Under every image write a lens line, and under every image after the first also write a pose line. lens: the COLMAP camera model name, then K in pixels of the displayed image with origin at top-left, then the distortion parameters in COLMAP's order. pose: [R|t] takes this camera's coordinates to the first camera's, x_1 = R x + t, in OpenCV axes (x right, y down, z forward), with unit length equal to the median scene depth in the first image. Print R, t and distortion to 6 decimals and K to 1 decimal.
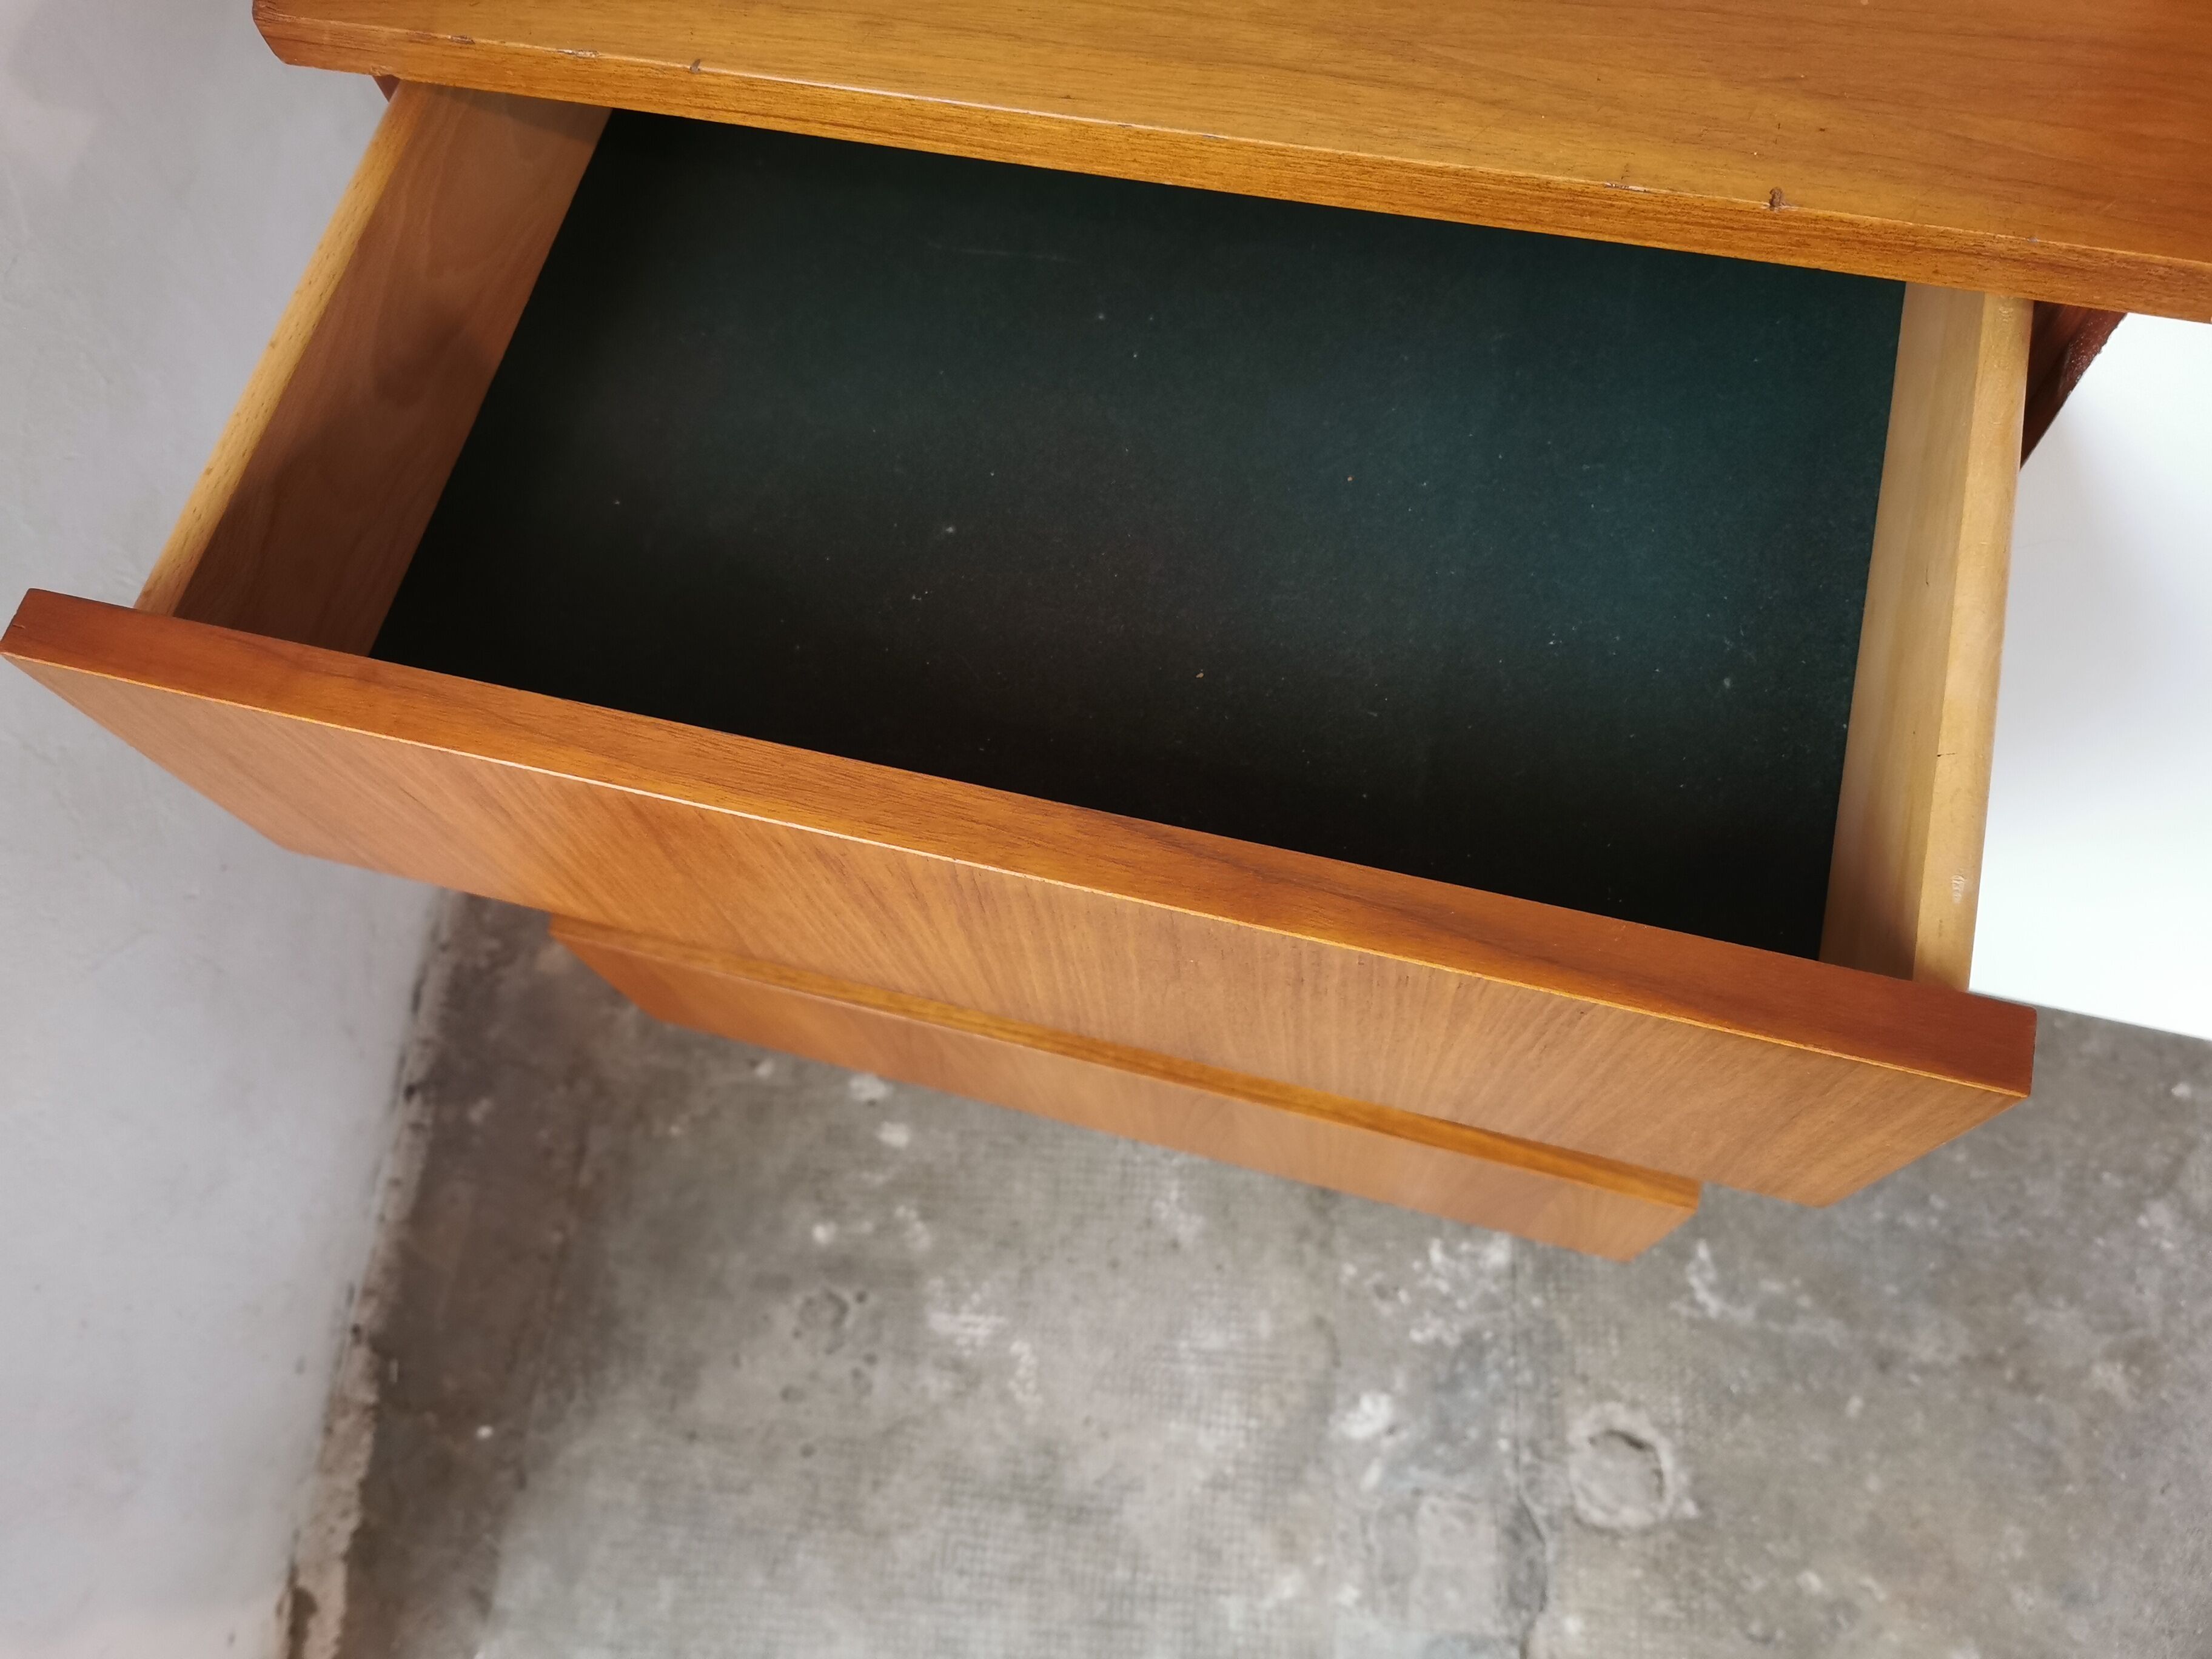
lens RADIAL K [[1710.1, 0, 1067.2], [0, 1710.1, 821.4], [0, 0, 1]] dist [0.058642, -0.095869]
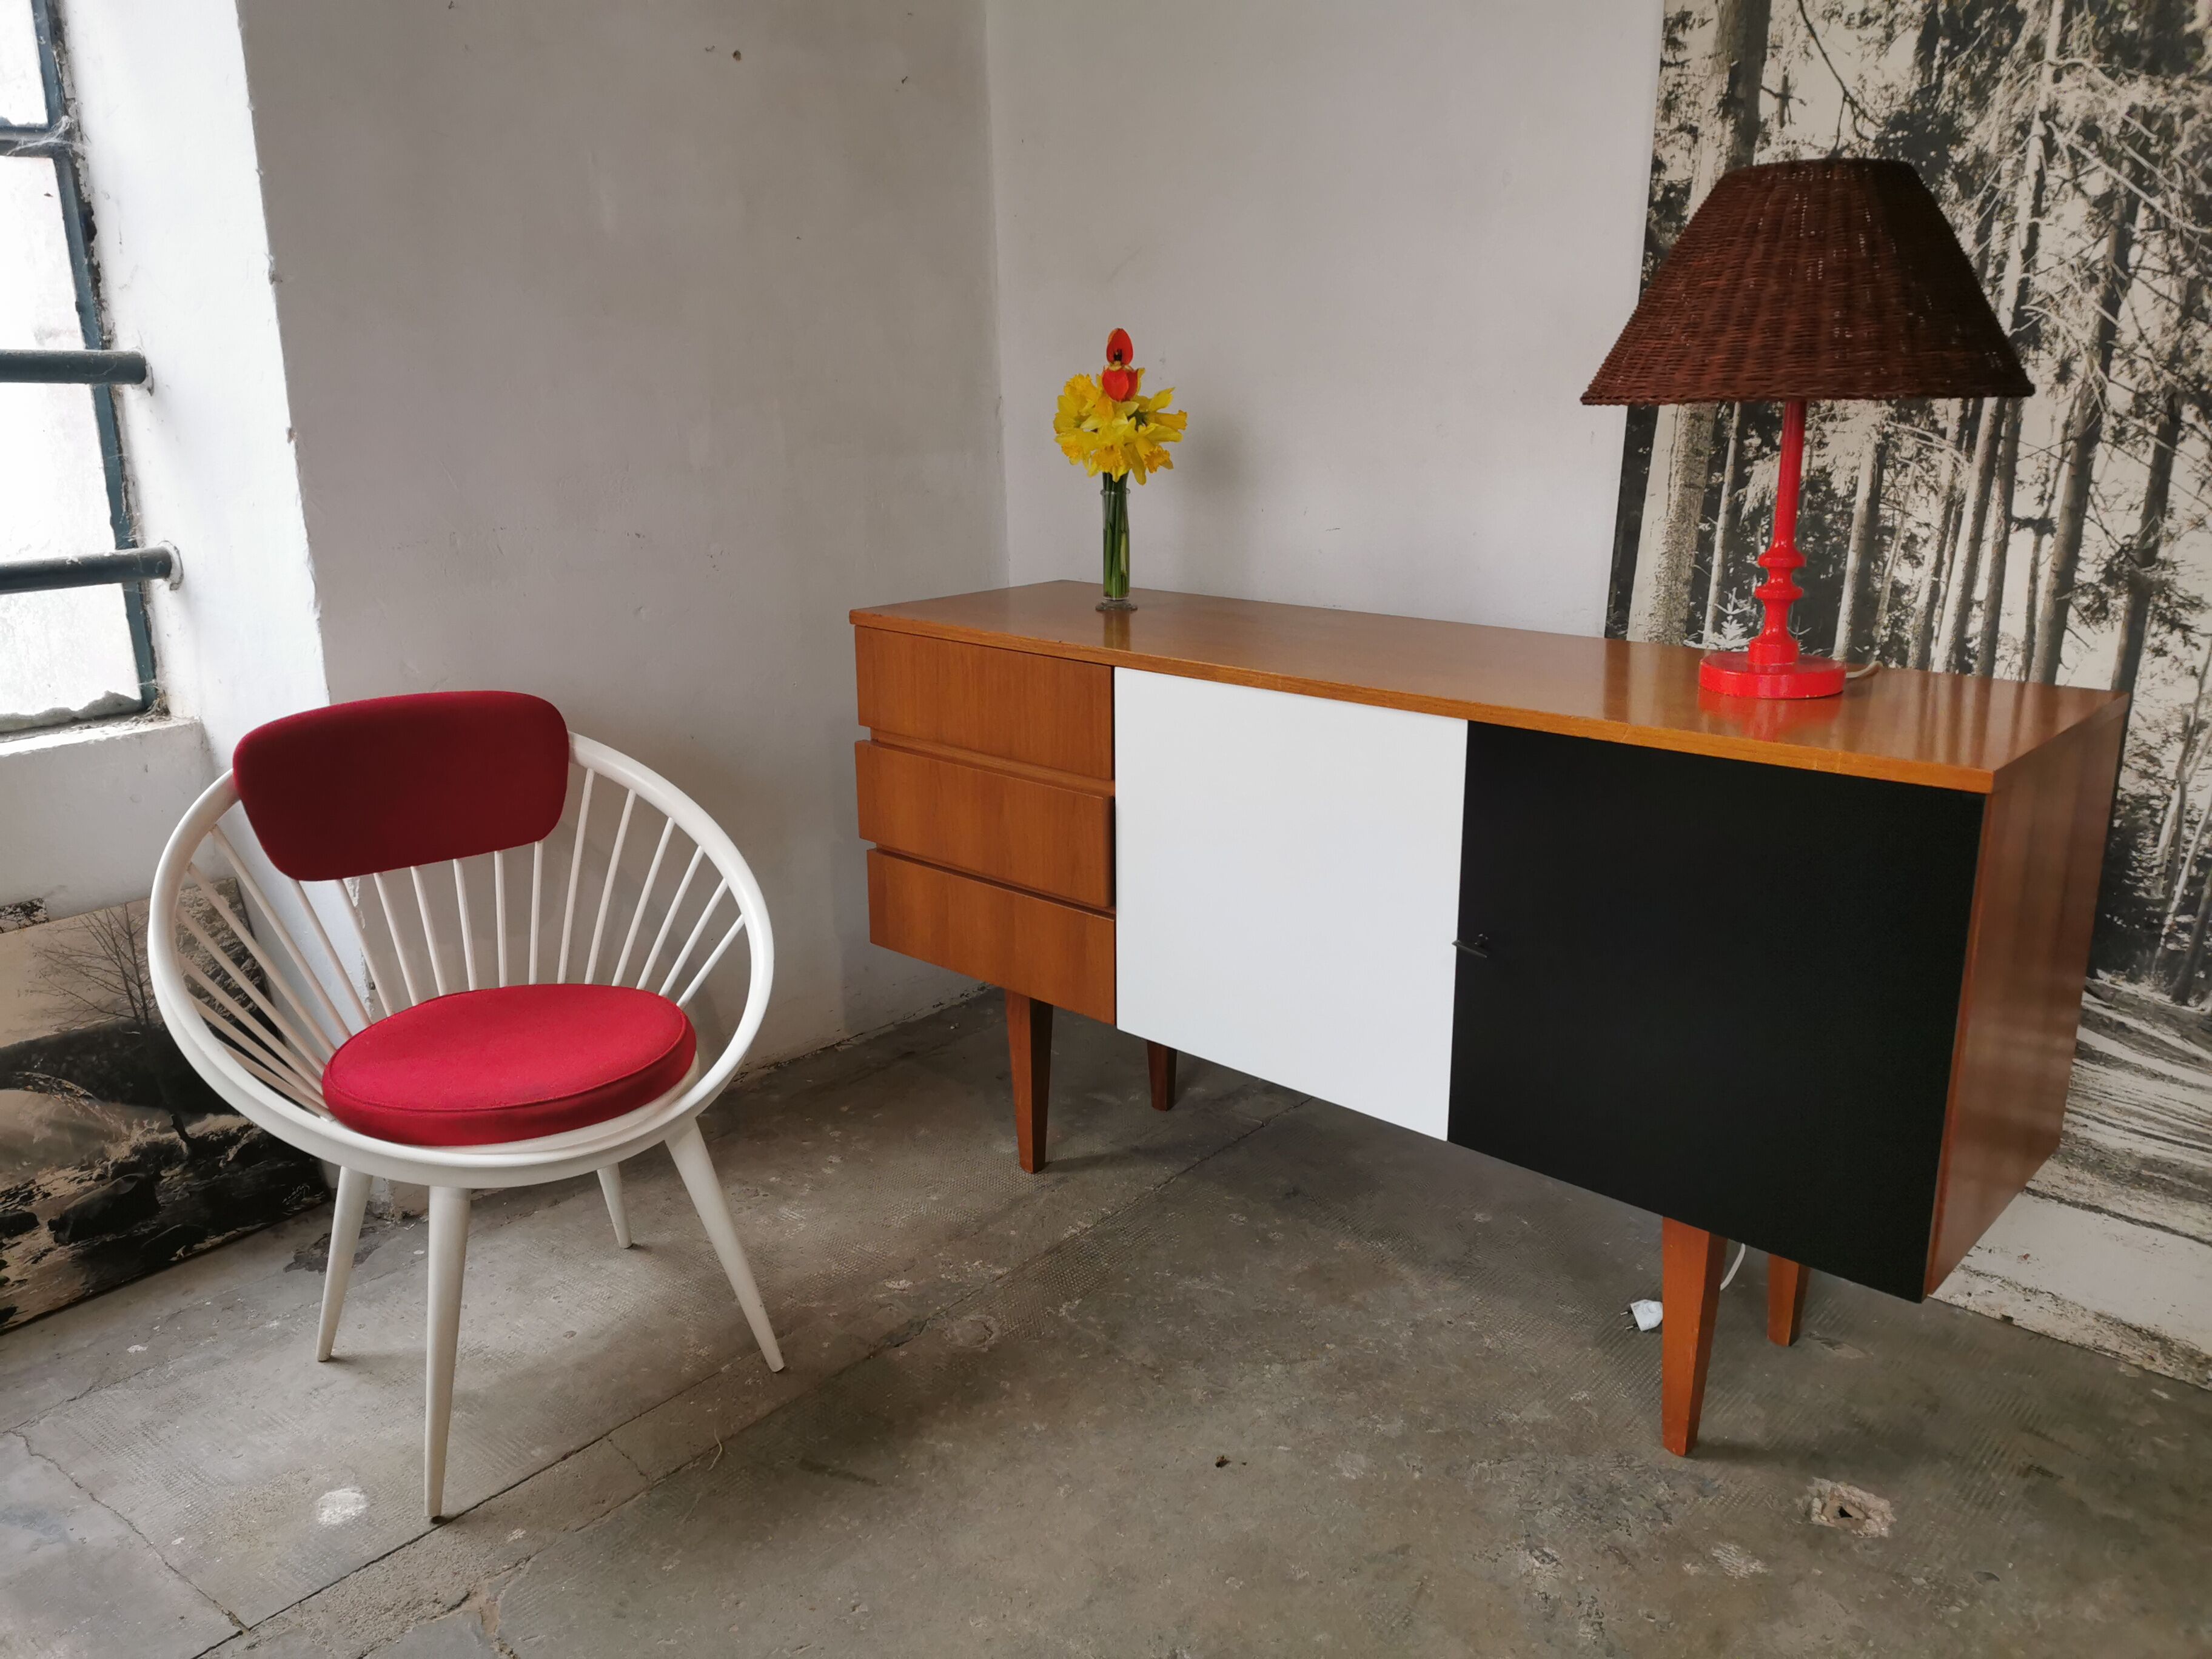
lens RADIAL K [[1710.1, 0, 1072.1], [0, 1710.1, 817.4], [0, 0, 1]] dist [0.058642, -0.095869]
pose [[0.798441, 0.248314, -0.548482, 1.301804], [-0.582295, 0.550063, -0.598634, 1.123122], [0.153051, 0.797352, 0.583785, -0.604044]]
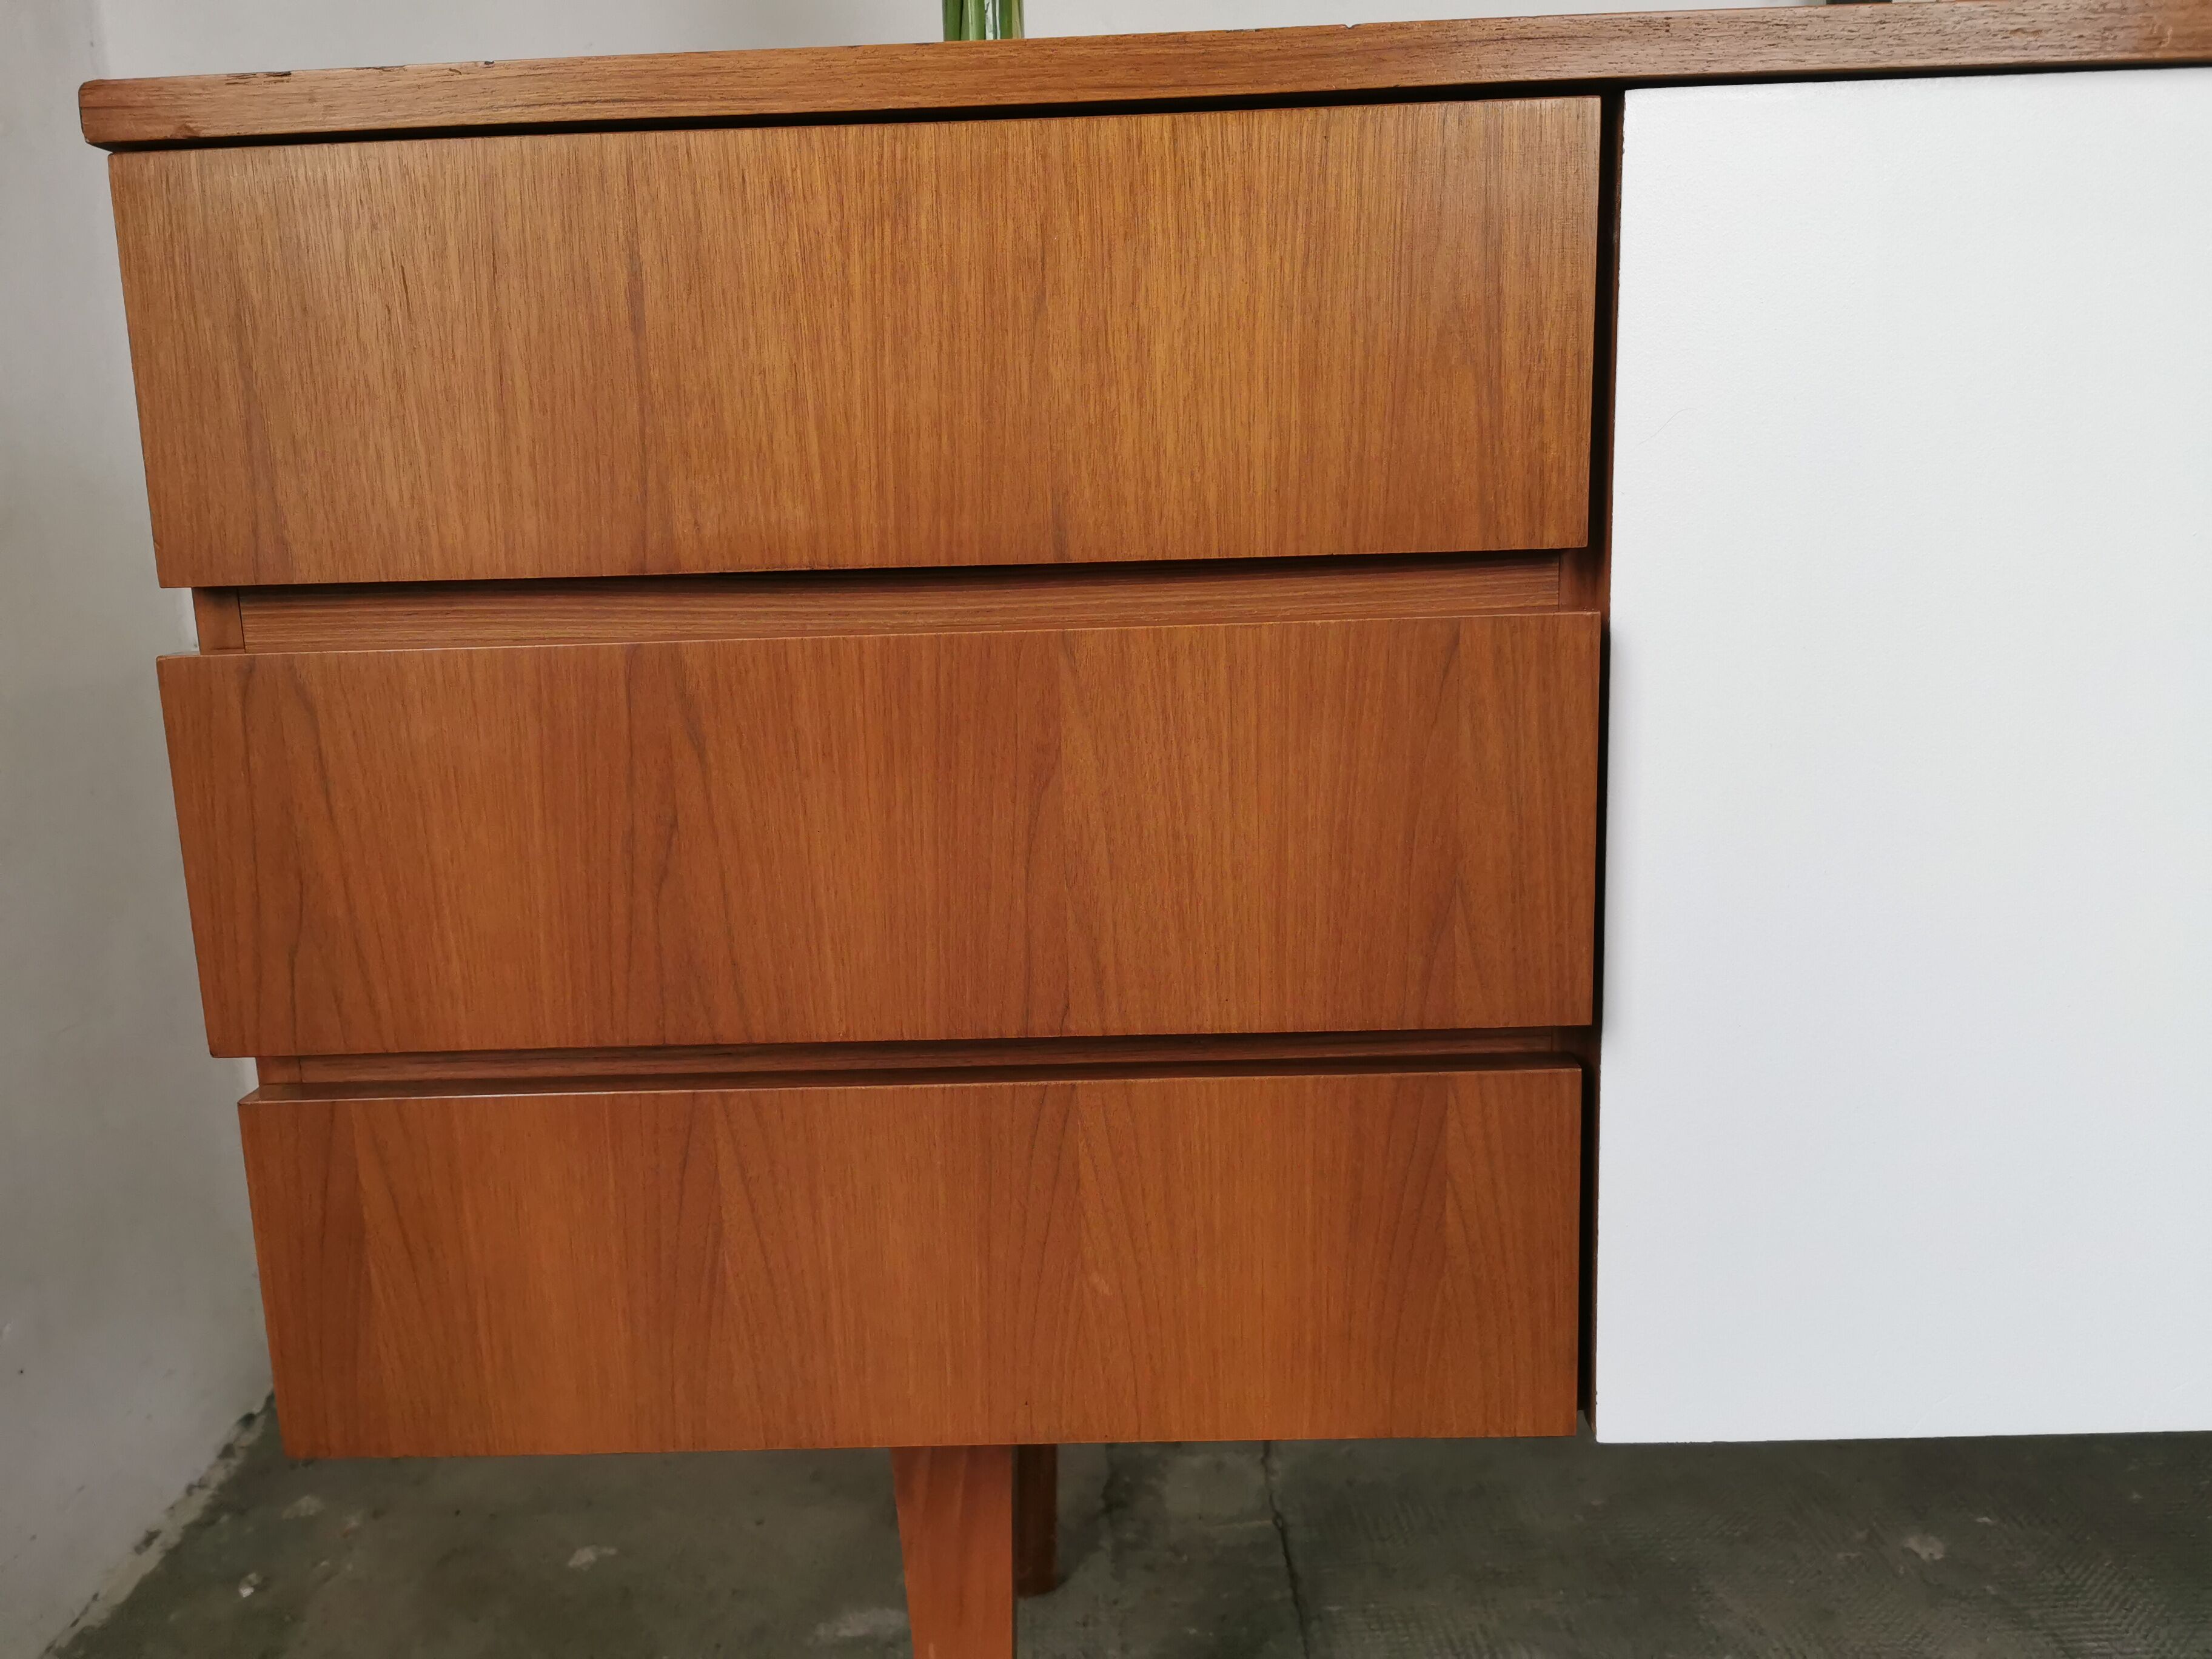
lens RADIAL K [[1710.1, 0, 1044.4], [0, 1710.1, 849.4], [0, 0, 1]] dist [0.058642, -0.095869]
pose [[0.994306, 0.053589, 0.092109, 0.049645], [0.048788, 0.539530, -0.840552, 0.394649], [-0.094740, 0.840259, 0.533844, 0.318146]]
